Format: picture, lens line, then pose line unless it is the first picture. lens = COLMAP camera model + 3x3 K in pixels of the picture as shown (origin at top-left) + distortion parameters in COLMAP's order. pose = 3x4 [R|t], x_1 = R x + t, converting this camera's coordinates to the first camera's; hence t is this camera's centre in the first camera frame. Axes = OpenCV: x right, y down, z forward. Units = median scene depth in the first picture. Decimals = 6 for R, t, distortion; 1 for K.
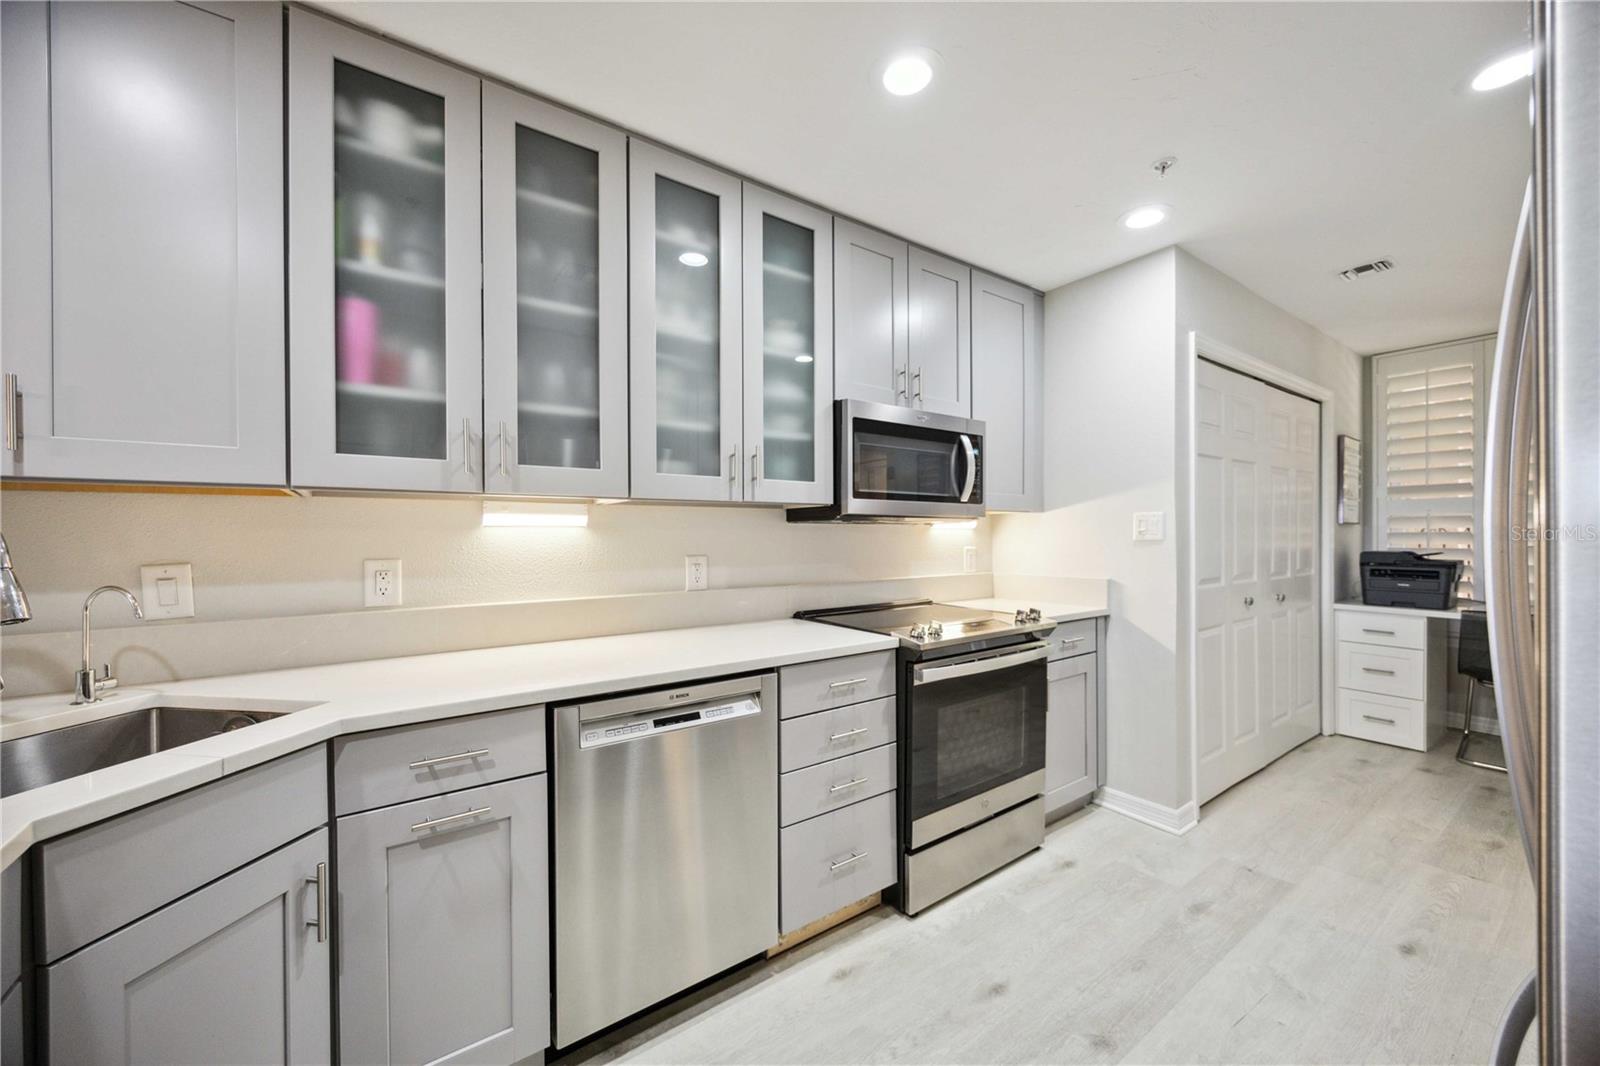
lens RADIAL K [[615.7, 0, 797.8], [0, 615.7, 534.9], [0, 0, 1]] dist [-0.001973, -0.000208]
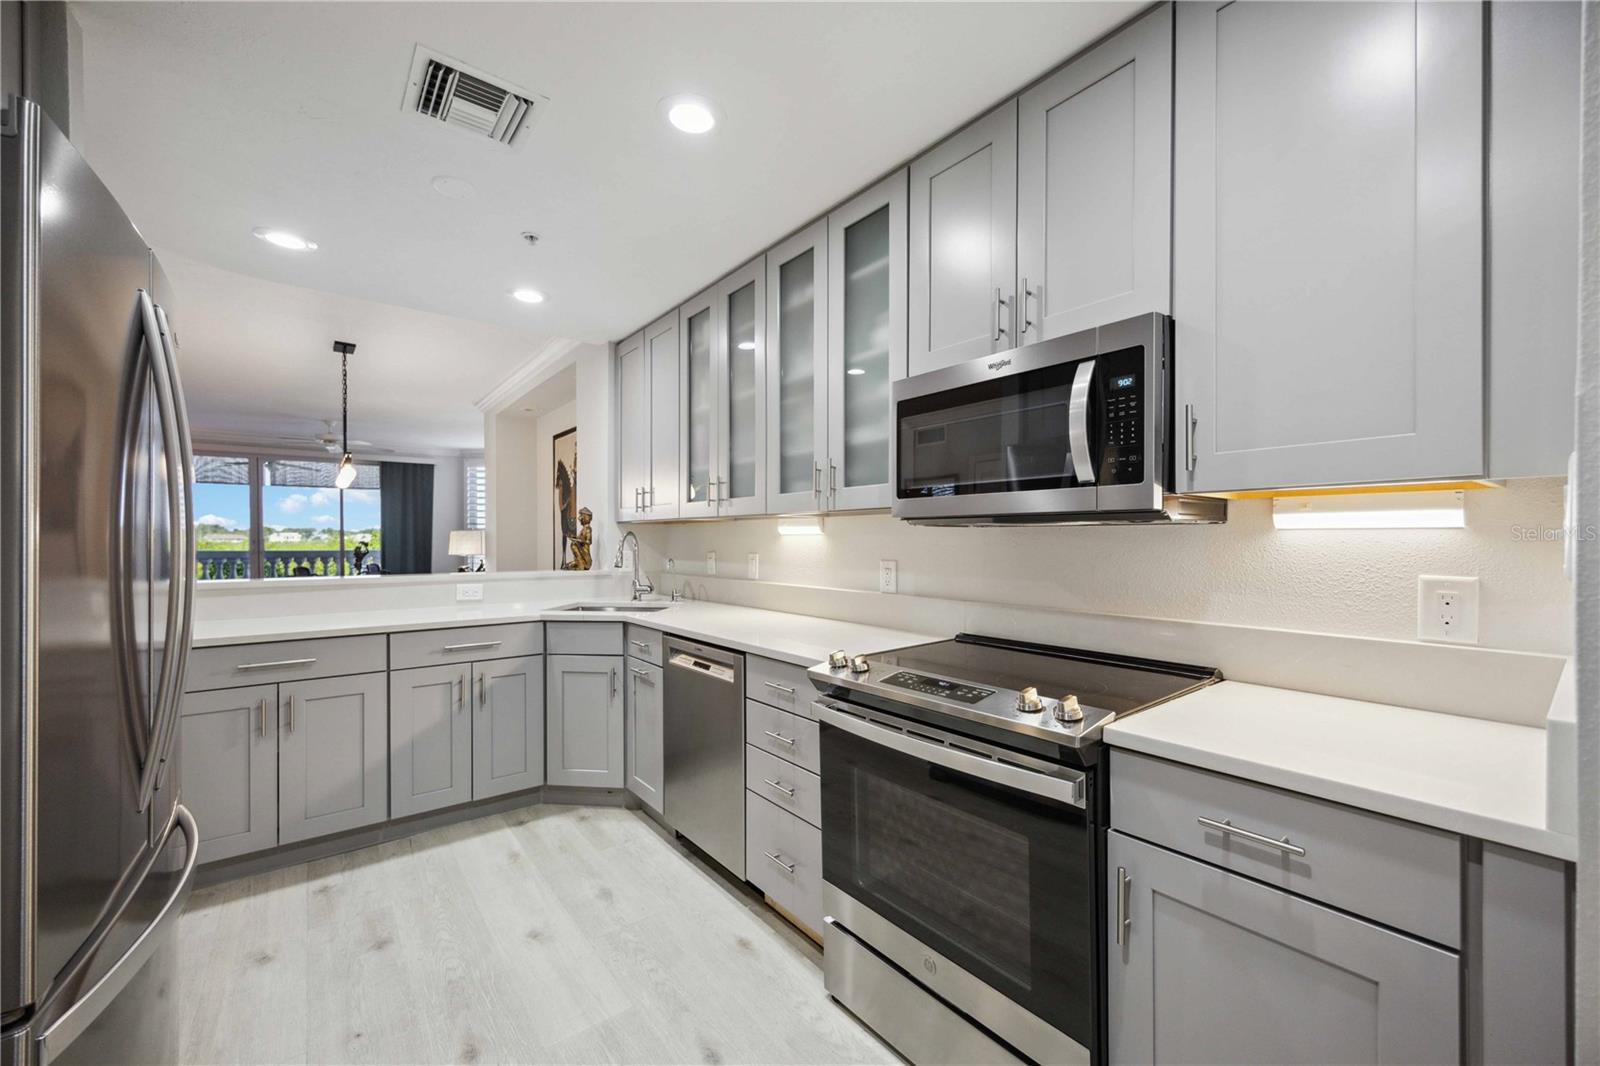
lens RADIAL K [[615.7, 0, 792.7], [0, 615.7, 539.5], [0, 0, 1]] dist [-0.001973, -0.000208]
pose [[0.044080, 0.004924, -0.999016, 0.851993], [-0.000268, 0.999988, 0.004917, -0.007218], [0.999028, 0.000051, 0.044081, 0.758239]]
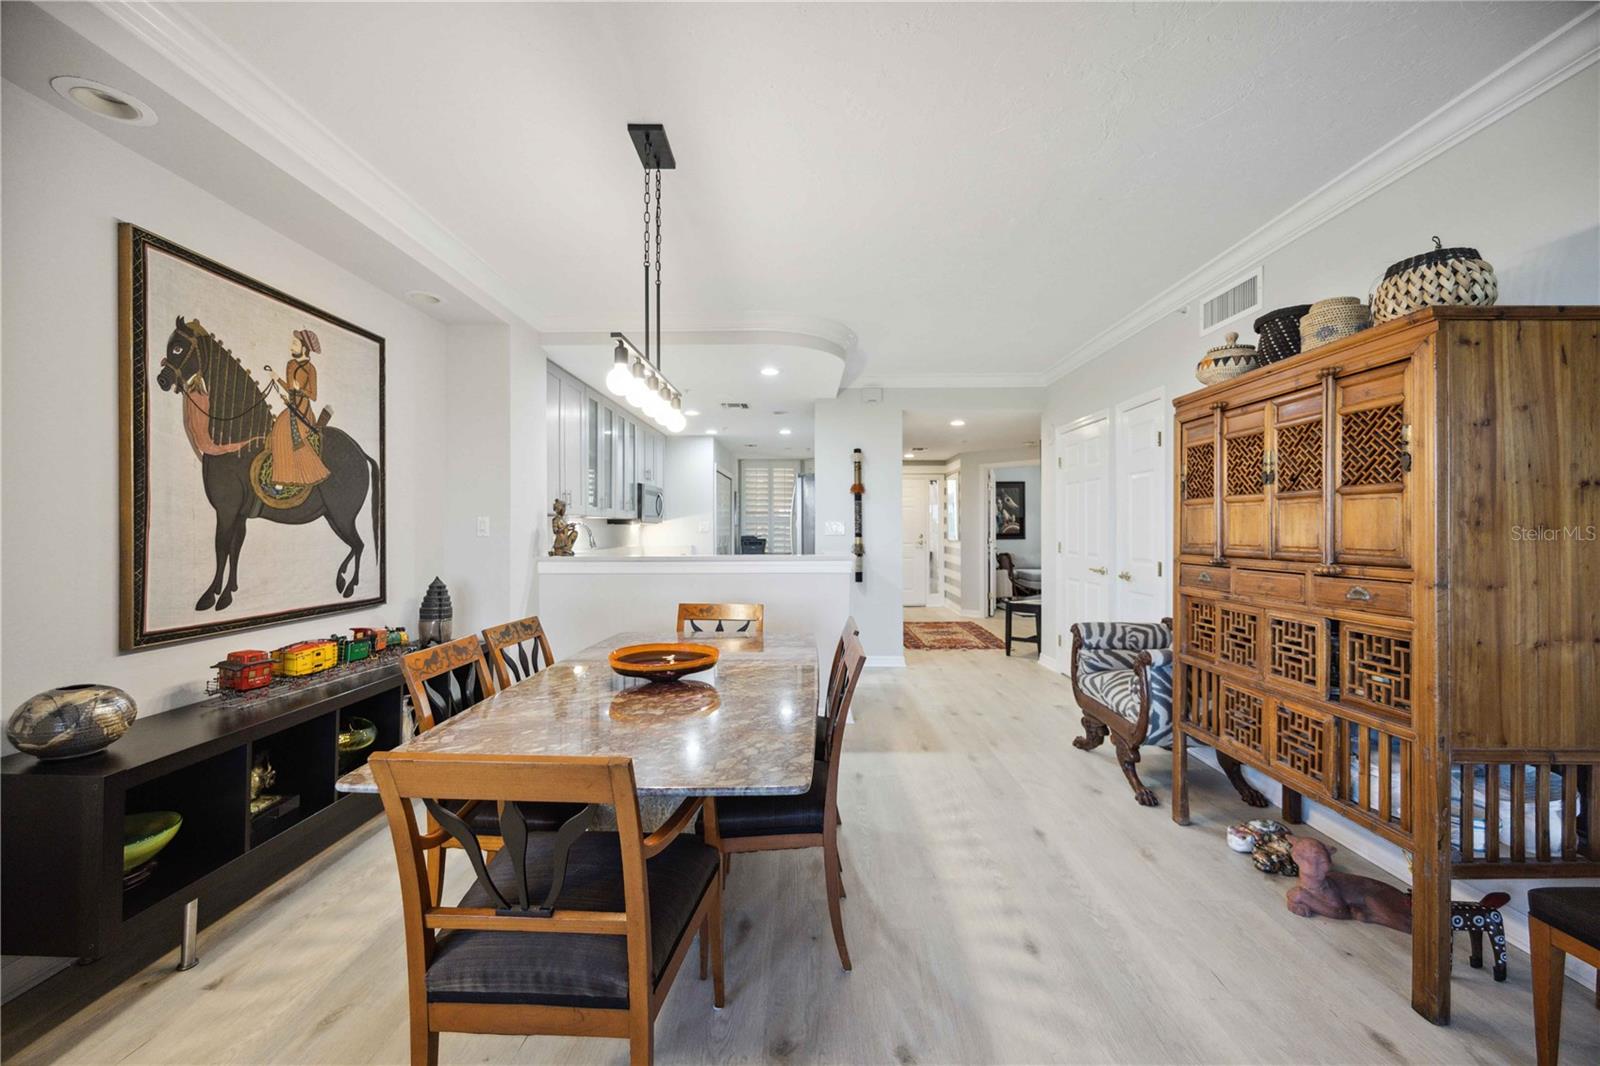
lens RADIAL K [[615.7, 0, 797.5], [0, 615.7, 530.5], [0, 0, 1]] dist [-0.001973, -0.000208]
pose [[0.592854, 0.003196, 0.805304, -2.245109], [0.000492, 0.999991, -0.004331, 0.026909], [-0.805310, 0.002963, 0.592847, -1.620626]]
